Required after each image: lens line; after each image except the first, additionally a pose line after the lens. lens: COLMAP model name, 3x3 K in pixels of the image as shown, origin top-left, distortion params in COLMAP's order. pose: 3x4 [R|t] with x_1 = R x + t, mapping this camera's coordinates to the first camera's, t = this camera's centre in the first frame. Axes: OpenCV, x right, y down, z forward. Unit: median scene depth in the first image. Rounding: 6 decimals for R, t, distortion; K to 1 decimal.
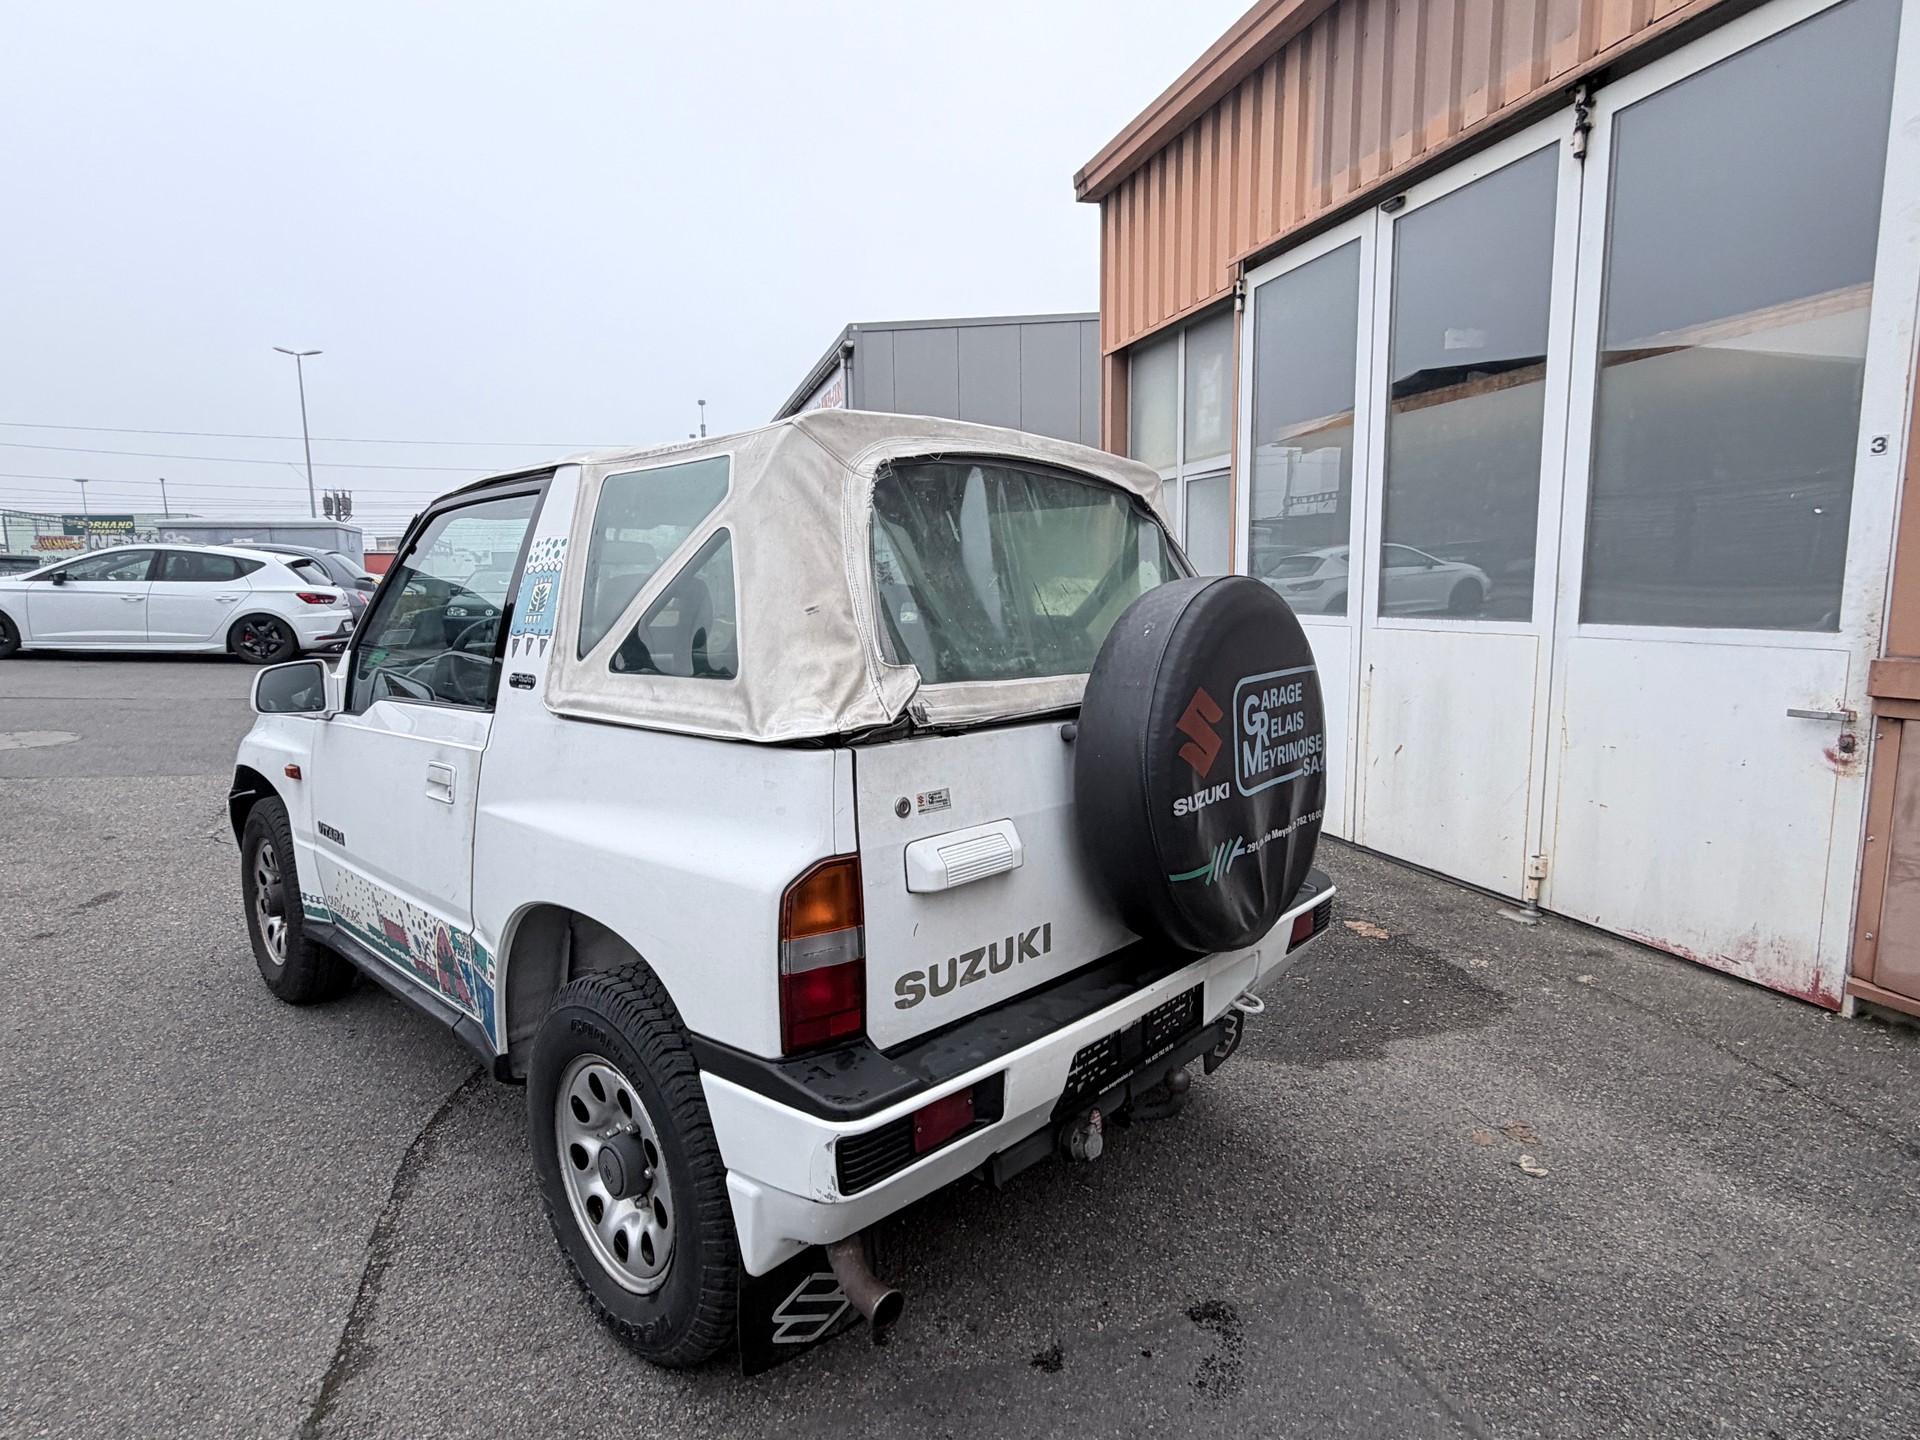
lens RADIAL K [[1075.3, 0, 969.8], [0, 1075.3, 717.8], [0, 0, 1]] dist [0.031168, -0.001212]
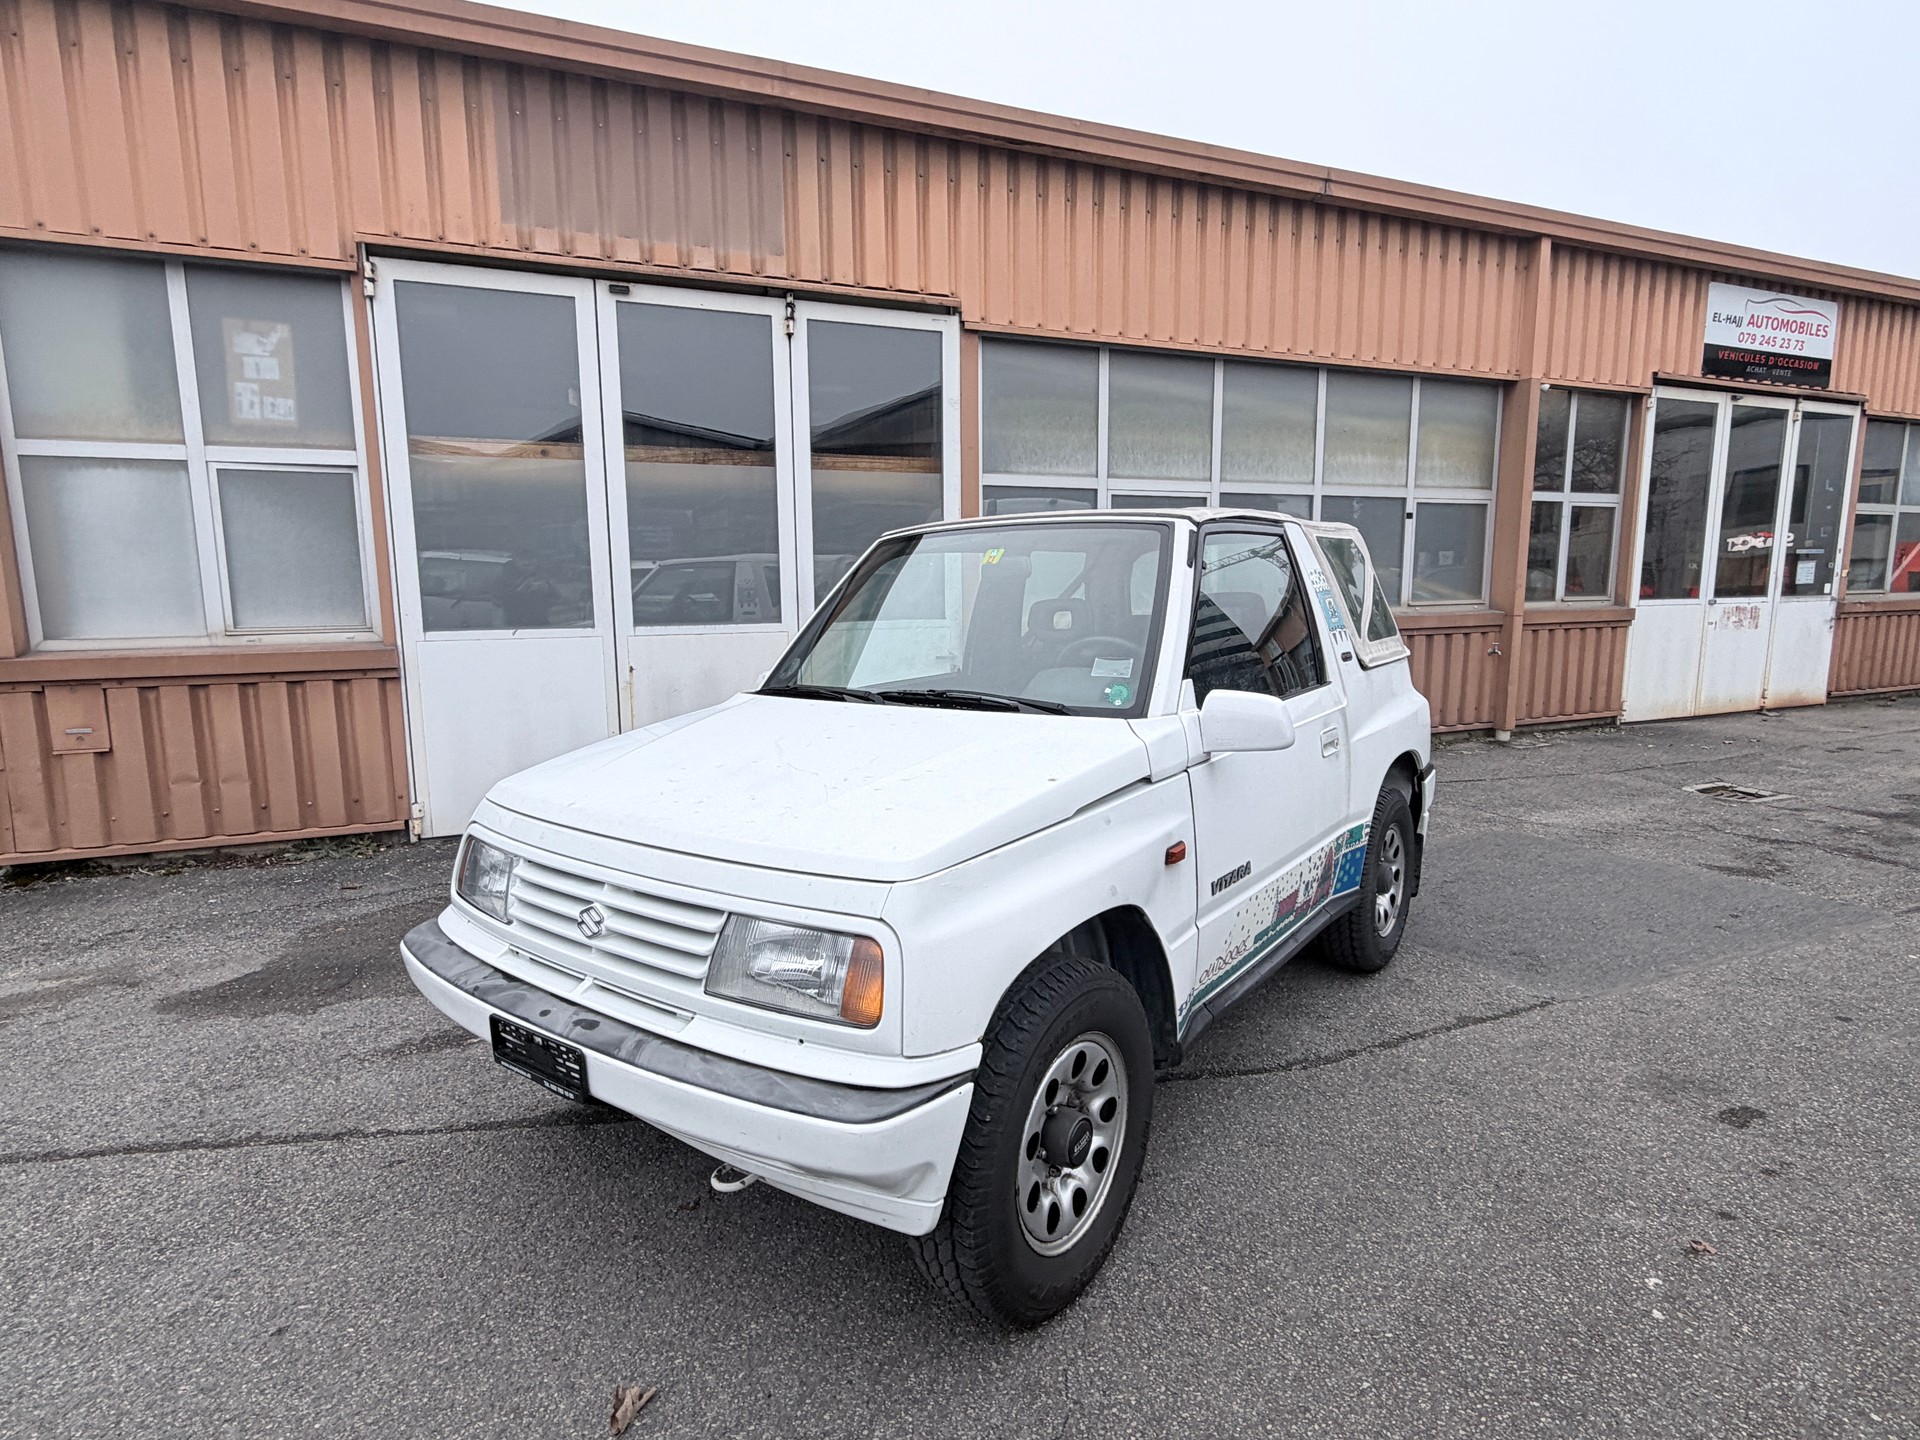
lens RADIAL K [[1075.3, 0, 969.8], [0, 1075.3, 717.8], [0, 0, 1]] dist [0.031168, -0.001212]
pose [[-0.161344, -0.120310, 0.979537, -0.923086], [0.134771, 0.980557, 0.142634, -0.119104], [-0.977653, 0.155027, -0.141993, 0.860172]]
